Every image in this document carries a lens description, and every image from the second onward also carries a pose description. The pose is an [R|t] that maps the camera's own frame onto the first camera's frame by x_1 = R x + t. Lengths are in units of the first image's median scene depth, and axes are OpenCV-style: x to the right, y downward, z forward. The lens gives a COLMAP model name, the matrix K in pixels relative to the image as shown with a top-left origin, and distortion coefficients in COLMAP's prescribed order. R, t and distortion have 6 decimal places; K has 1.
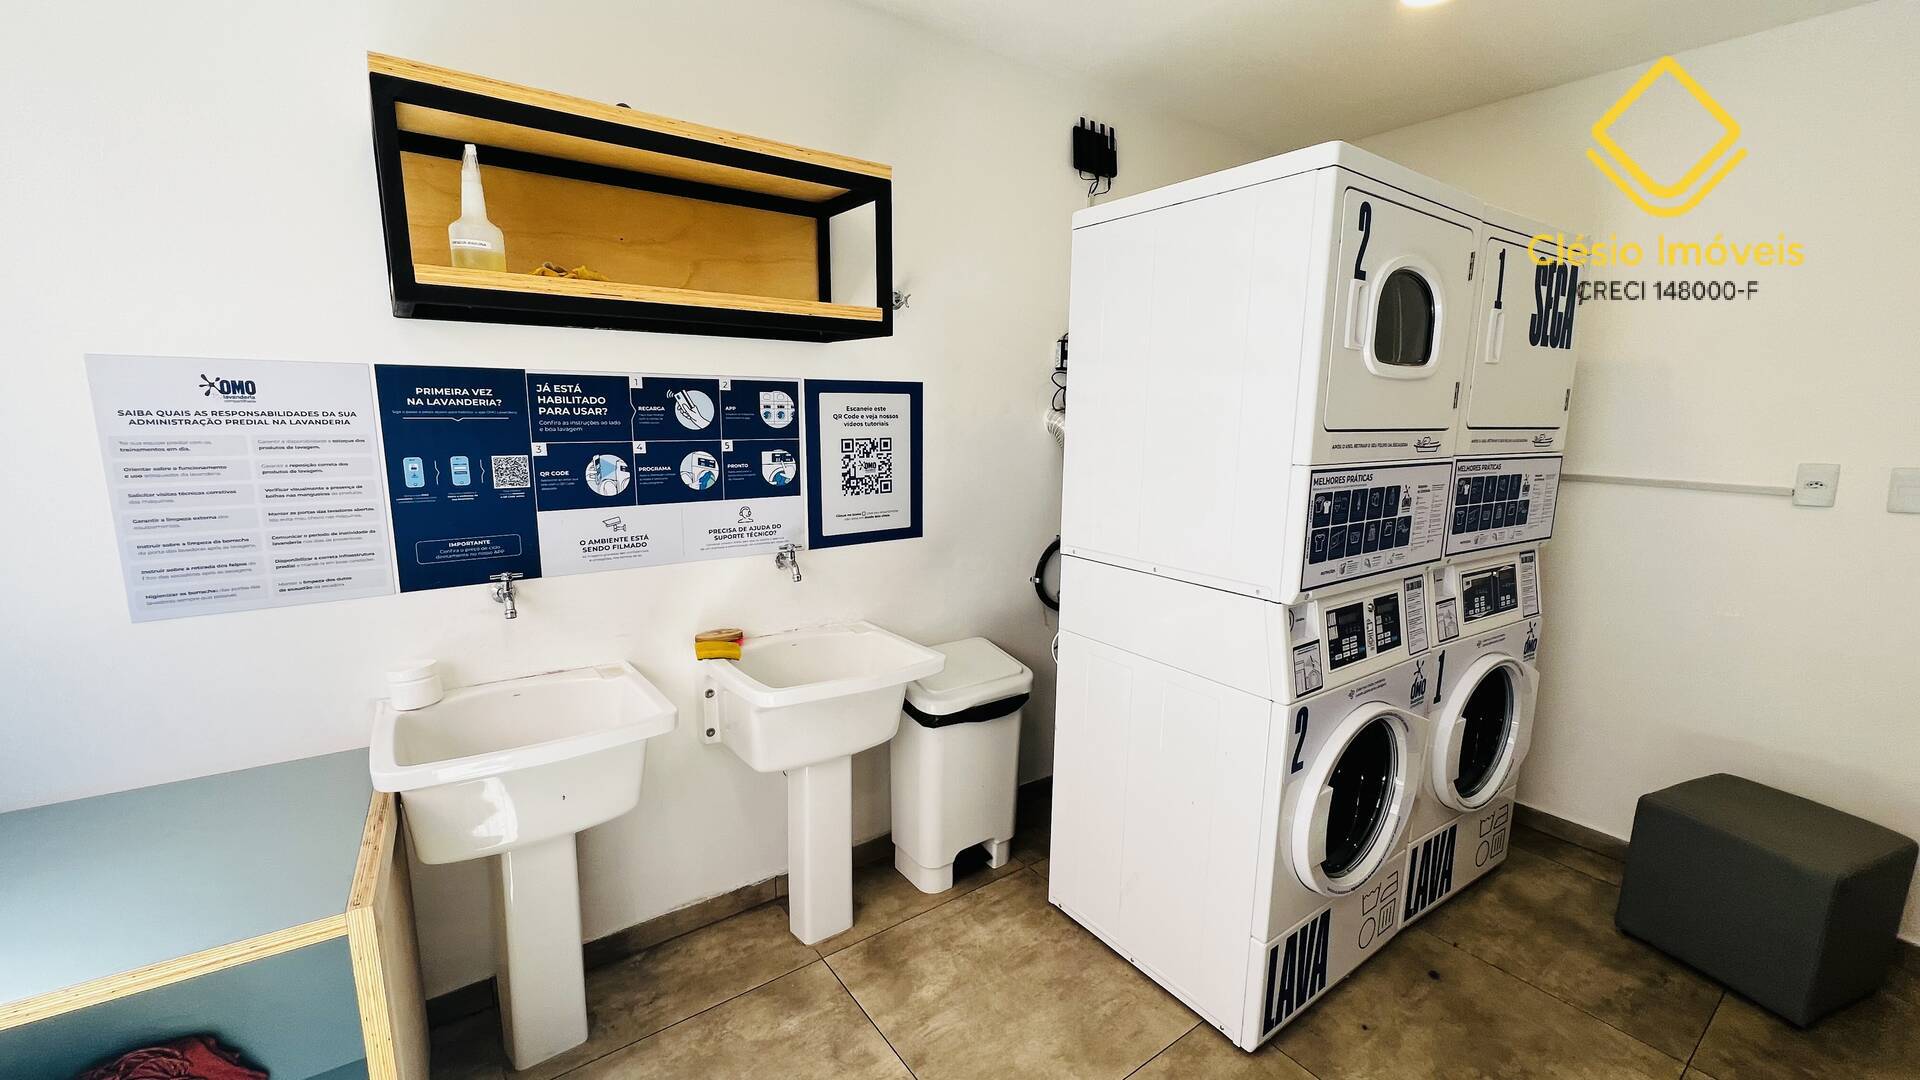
lens RADIAL K [[765.9, 0, 965.9], [0, 765.9, 542.8], [0, 0, 1]] dist [-0.001882, 0.000233]
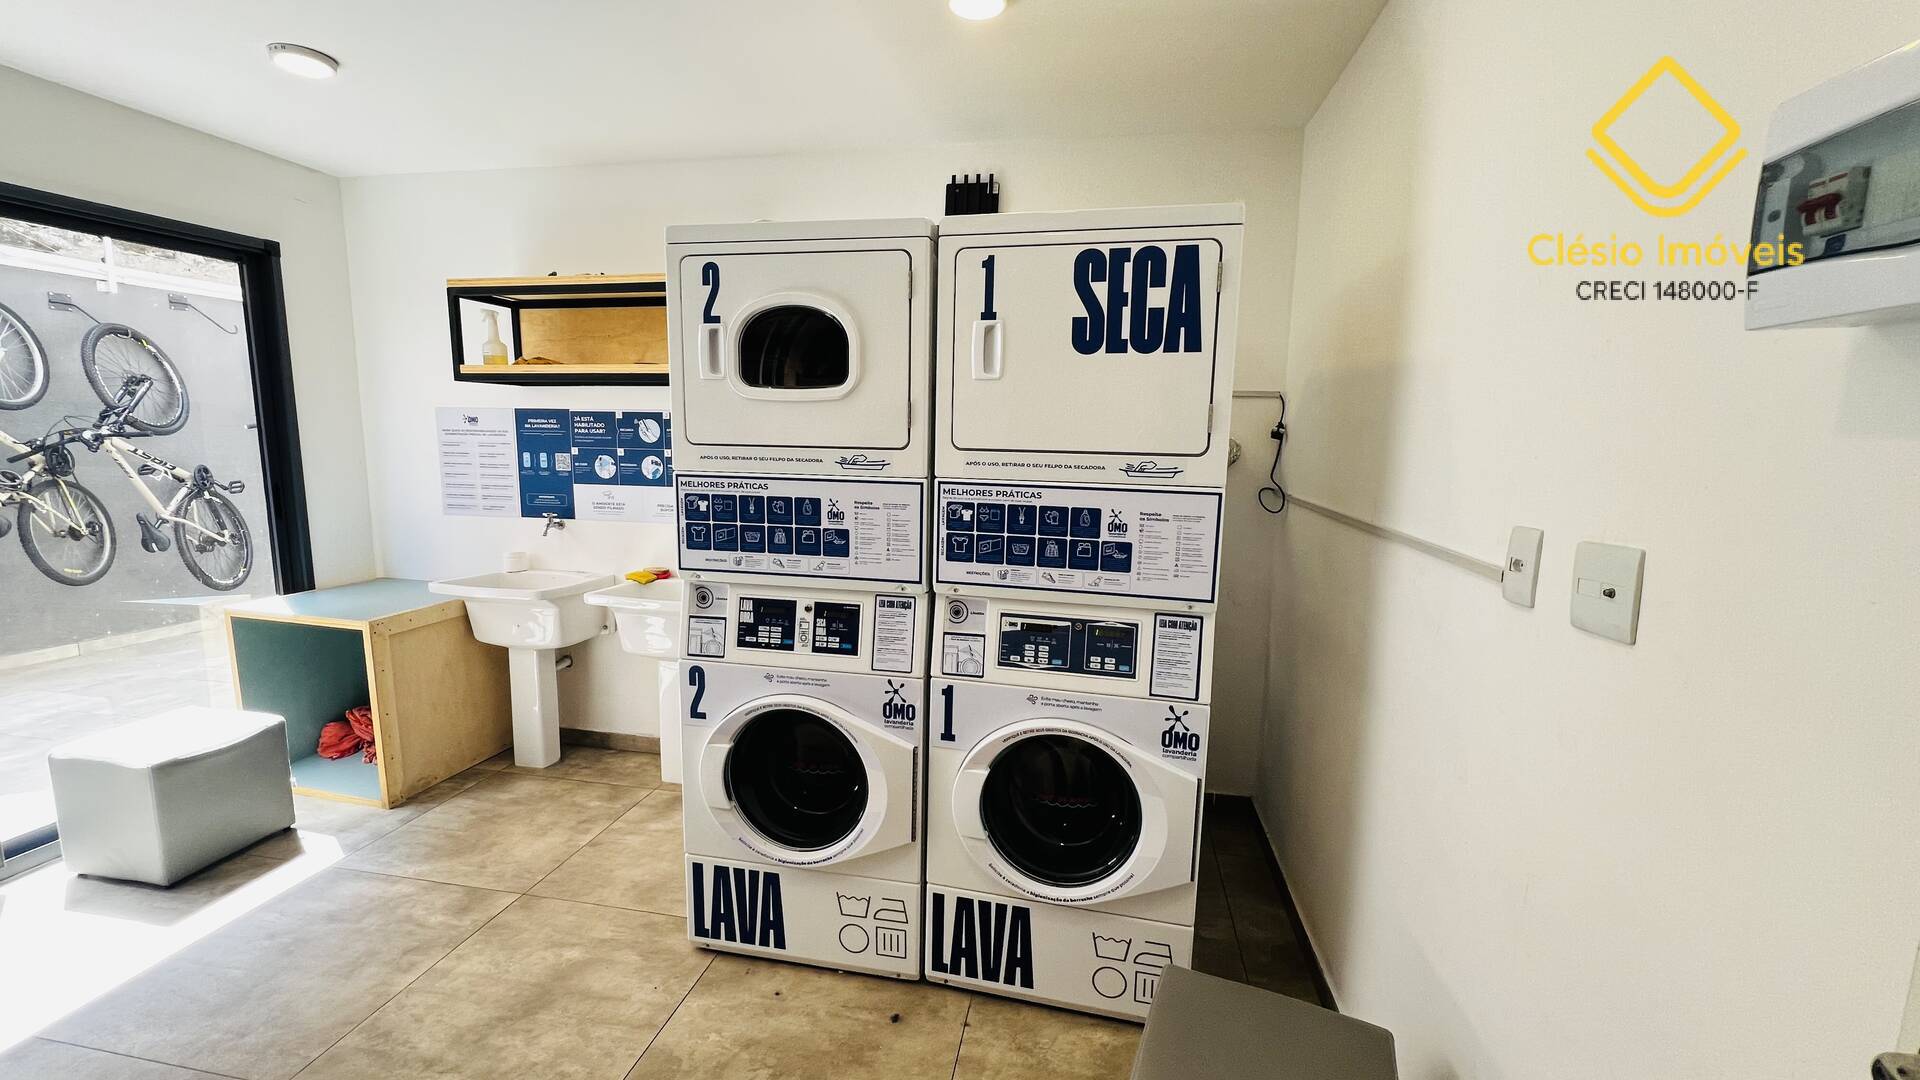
lens RADIAL K [[765.9, 0, 968.7], [0, 765.9, 543.6], [0, 0, 1]] dist [-0.001882, 0.000233]
pose [[0.685889, 0.104740, -0.720129, 1.491821], [-0.134172, 0.990824, 0.016319, -0.056812], [0.715230, 0.085428, 0.693648, 0.403812]]
